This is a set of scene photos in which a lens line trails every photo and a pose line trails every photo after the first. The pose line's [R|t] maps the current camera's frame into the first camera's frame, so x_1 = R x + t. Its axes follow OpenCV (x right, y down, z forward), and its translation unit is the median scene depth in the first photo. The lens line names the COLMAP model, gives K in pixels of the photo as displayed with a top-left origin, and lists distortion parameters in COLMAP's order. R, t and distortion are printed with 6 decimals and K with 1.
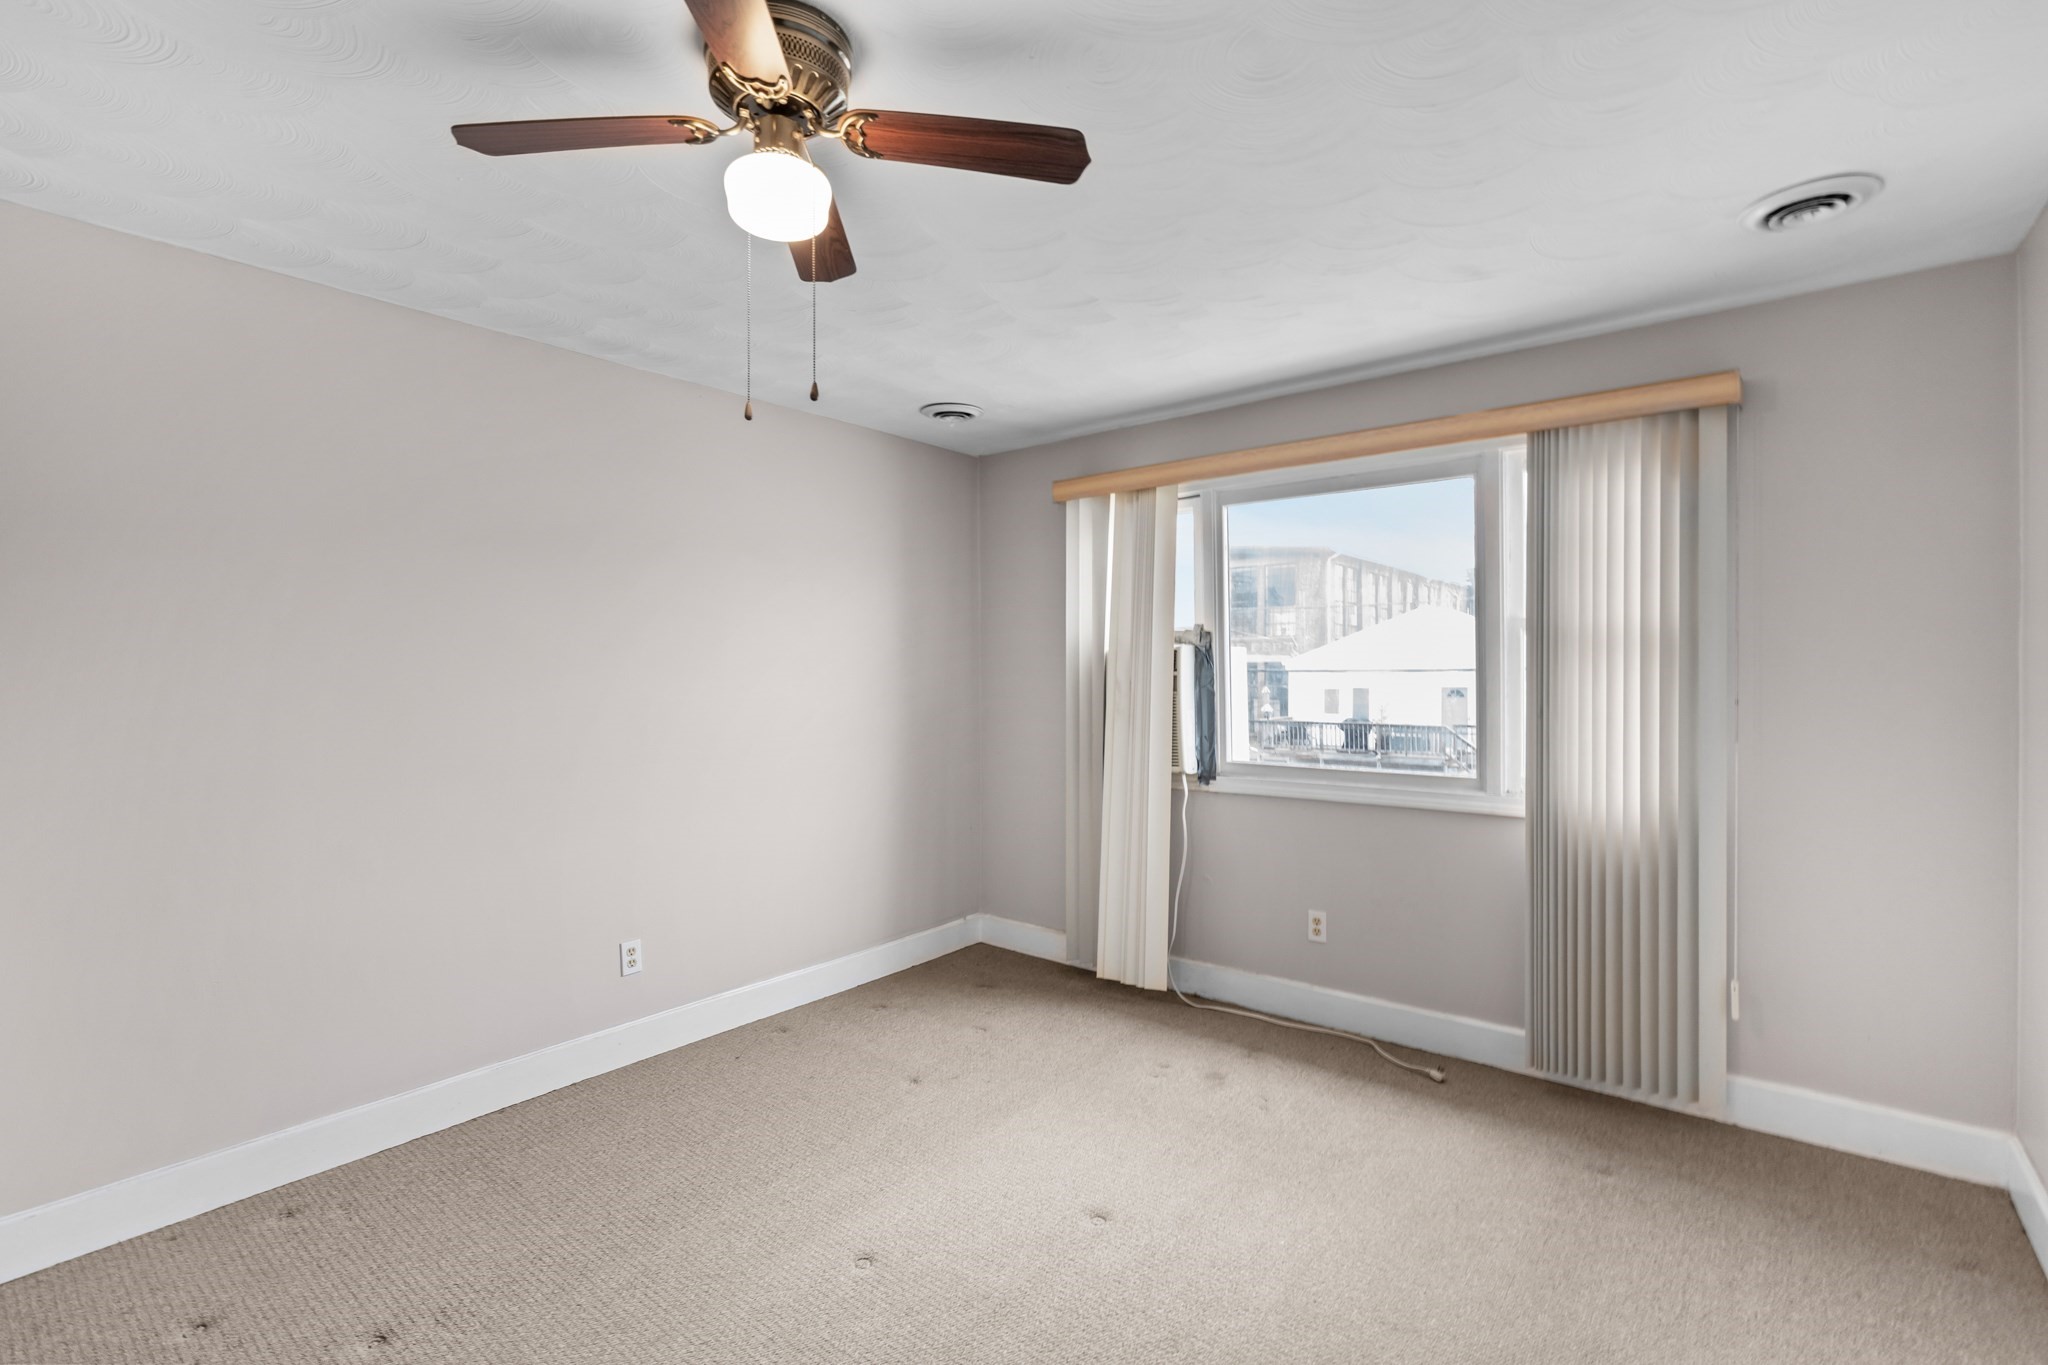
lens RADIAL K [[923.1, 0, 1033.7], [0, 923.1, 668.3], [0, 0, 1]] dist [-0.017224, 0.007867]
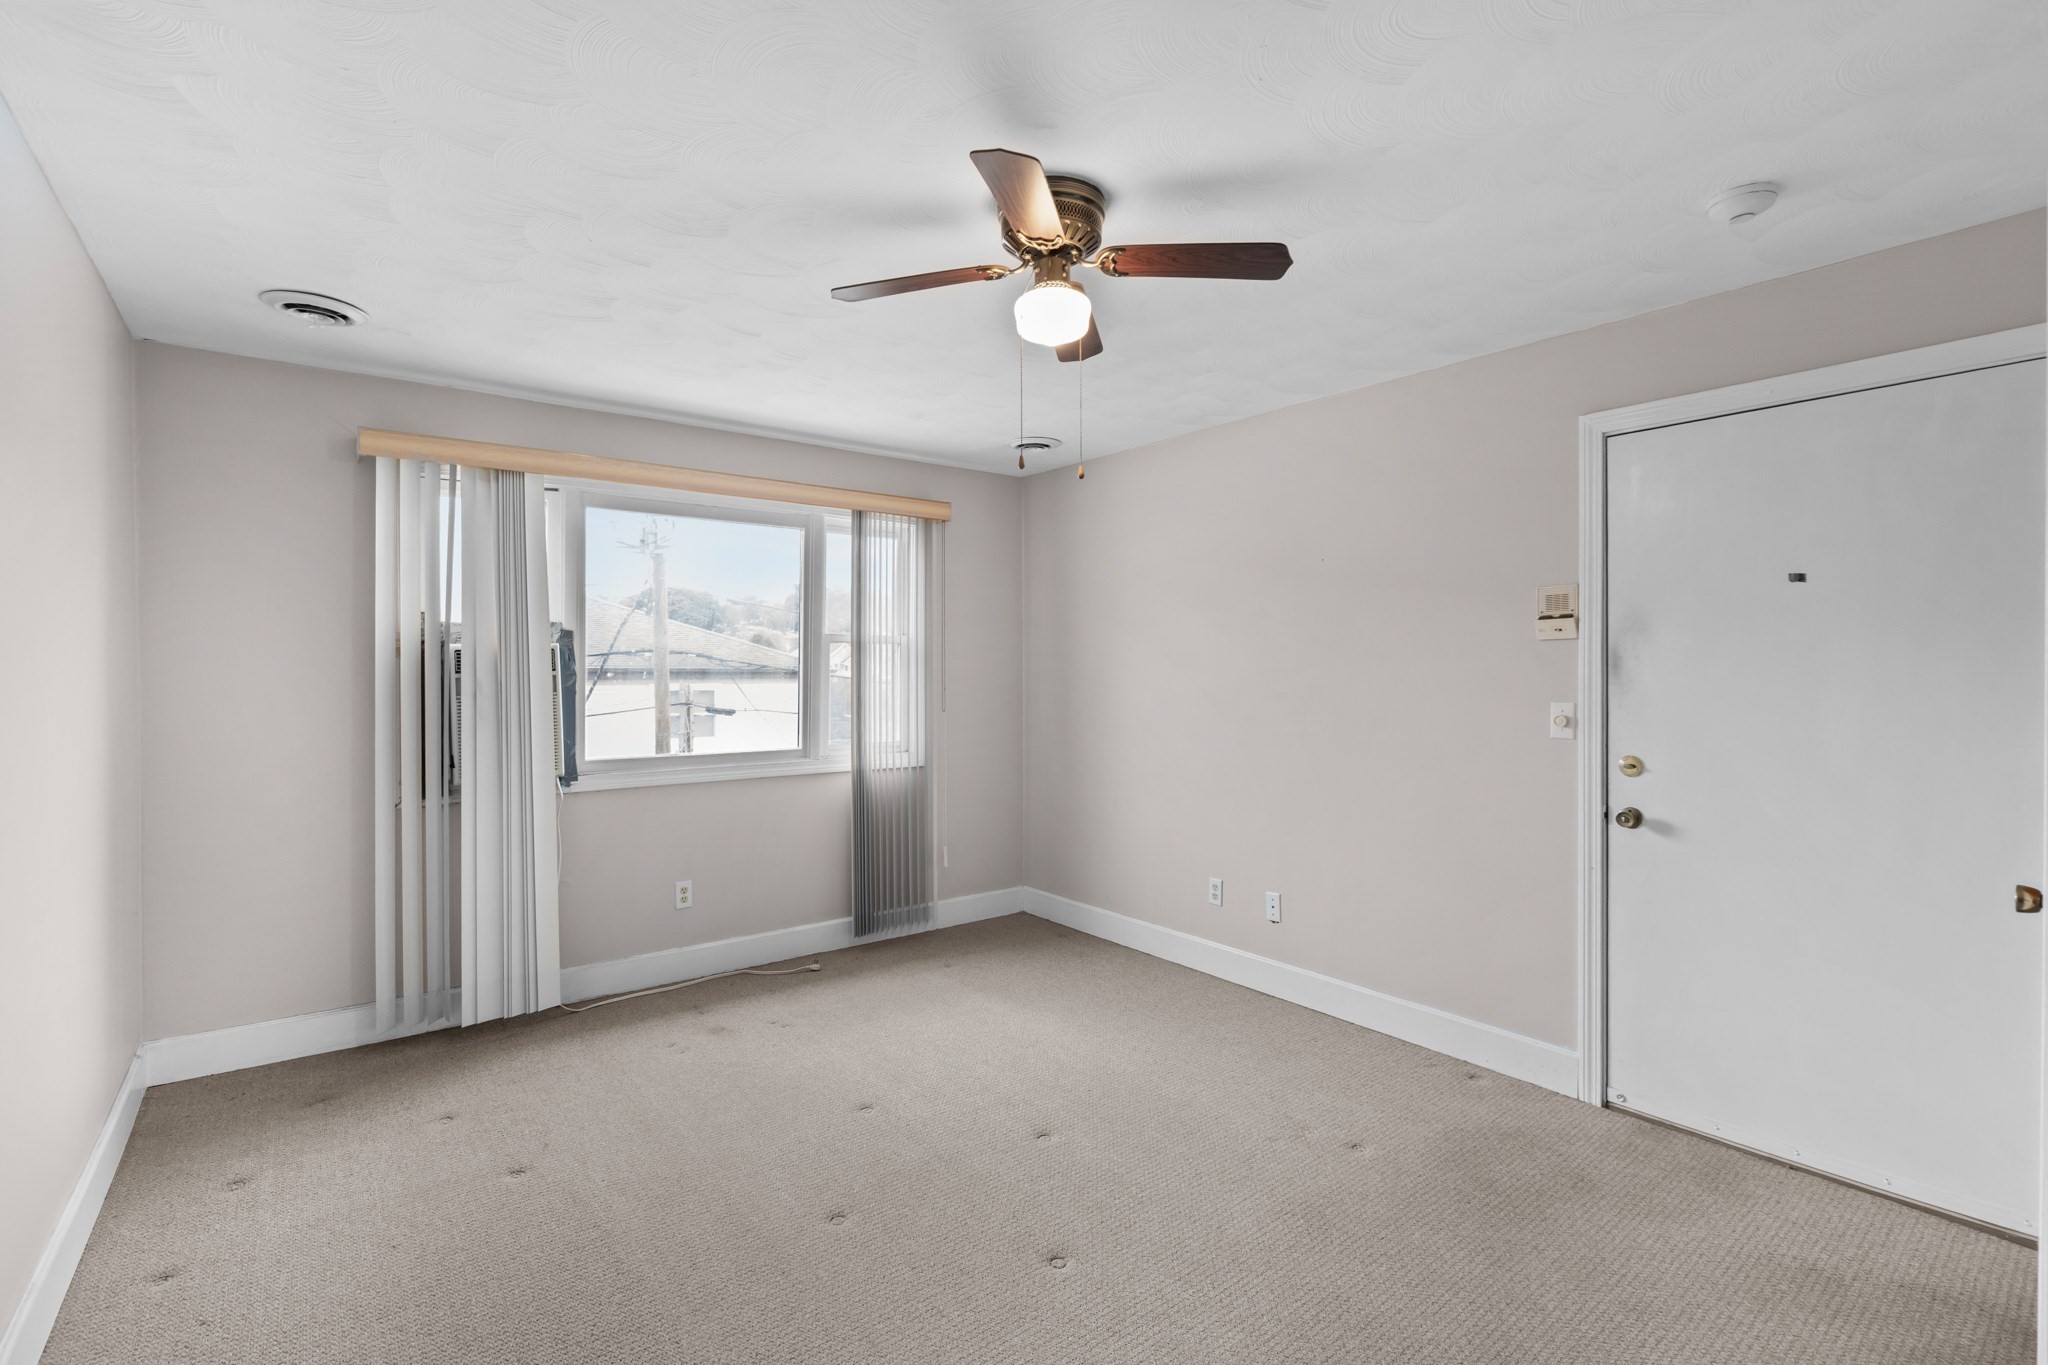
lens RADIAL K [[923.1, 0, 1033.7], [0, 923.1, 668.3], [0, 0, 1]] dist [-0.017224, 0.007867]
pose [[0.235491, 0.003600, 0.971870, -0.703392], [-0.002277, 0.999992, -0.003152, 0.002408], [-0.971874, -0.001471, 0.235498, 0.312557]]
